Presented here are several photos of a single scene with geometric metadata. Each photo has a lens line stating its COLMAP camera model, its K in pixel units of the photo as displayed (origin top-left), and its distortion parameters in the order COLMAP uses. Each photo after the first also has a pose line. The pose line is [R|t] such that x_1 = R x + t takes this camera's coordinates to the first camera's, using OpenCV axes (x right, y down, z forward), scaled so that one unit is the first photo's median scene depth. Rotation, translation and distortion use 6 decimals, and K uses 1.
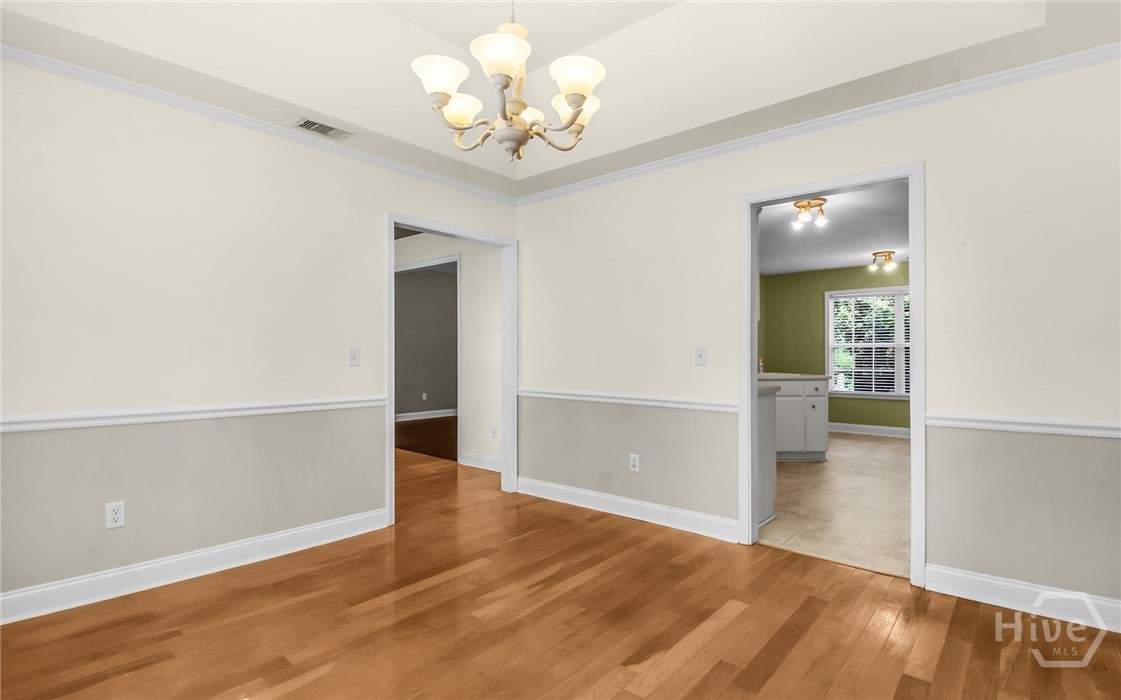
lens RADIAL K [[536.9, 0, 553.9], [0, 536.9, 348.2], [0, 0, 1]] dist [0.002433, -0.017242]
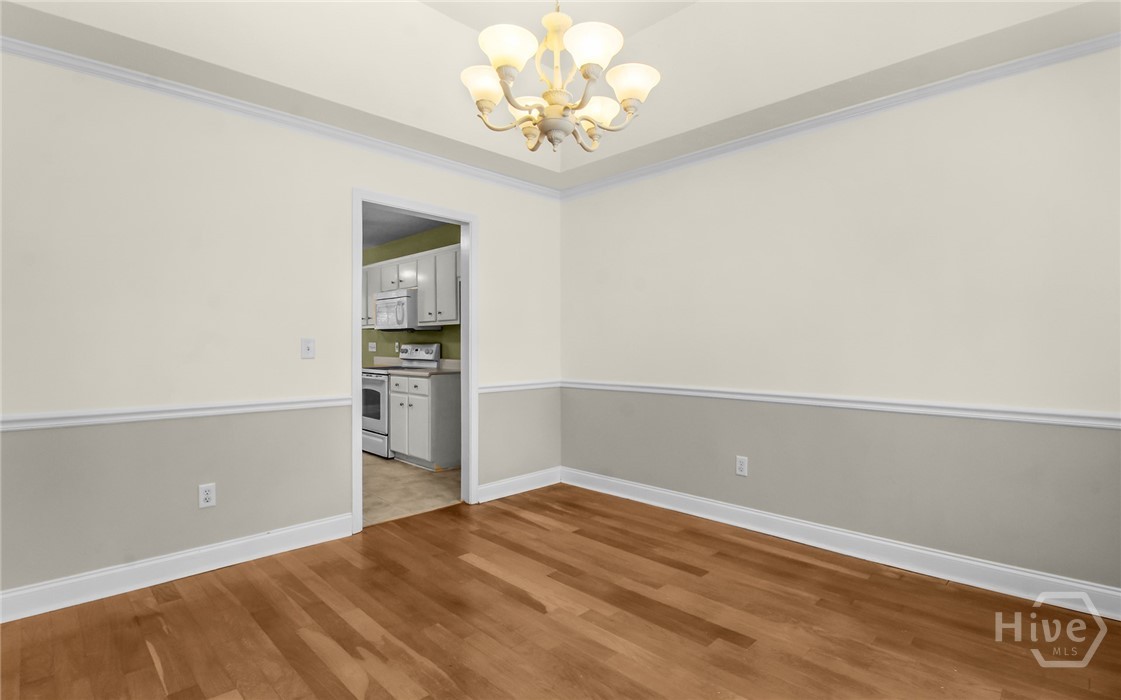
lens RADIAL K [[536.9, 0, 553.9], [0, 536.9, 348.2], [0, 0, 1]] dist [0.002433, -0.017242]
pose [[0.075288, -0.007717, 0.997132, -0.696818], [-0.004849, 0.999955, 0.008105, 0.005539], [-0.997150, -0.005445, 0.075247, 0.611565]]
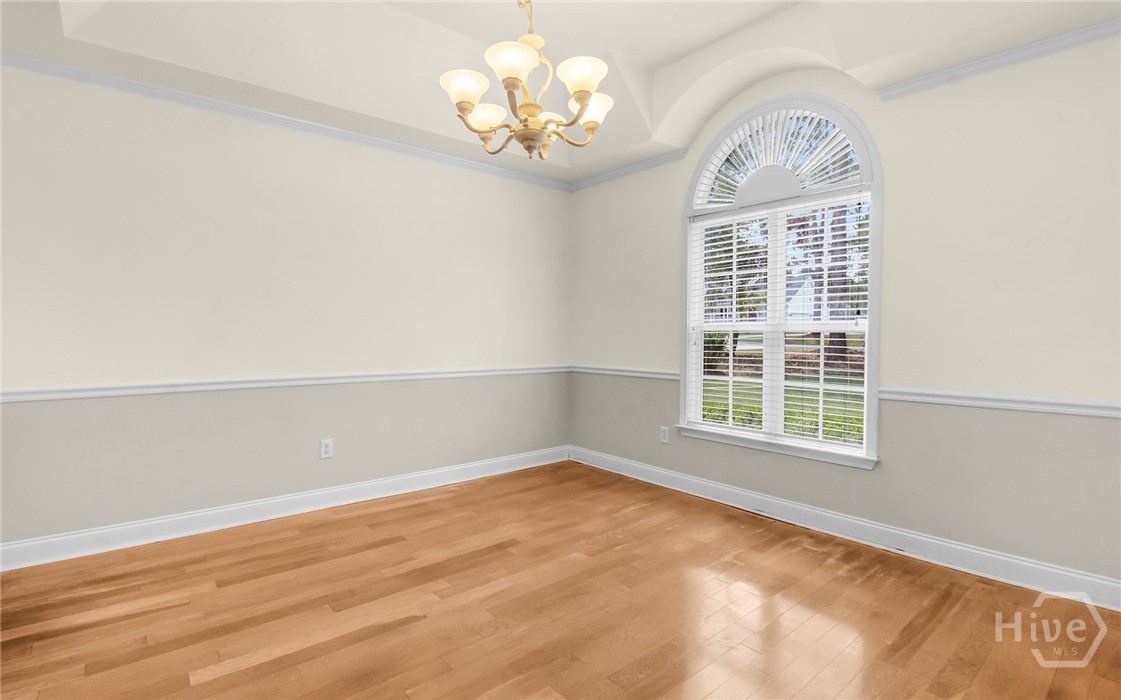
lens RADIAL K [[536.9, 0, 553.9], [0, 536.9, 348.2], [0, 0, 1]] dist [0.002433, -0.017242]
pose [[-0.988941, -0.011760, 0.147842, -0.194092], [-0.008576, 0.999718, 0.022154, 0.012047], [-0.148061, 0.020641, -0.988763, 1.383561]]
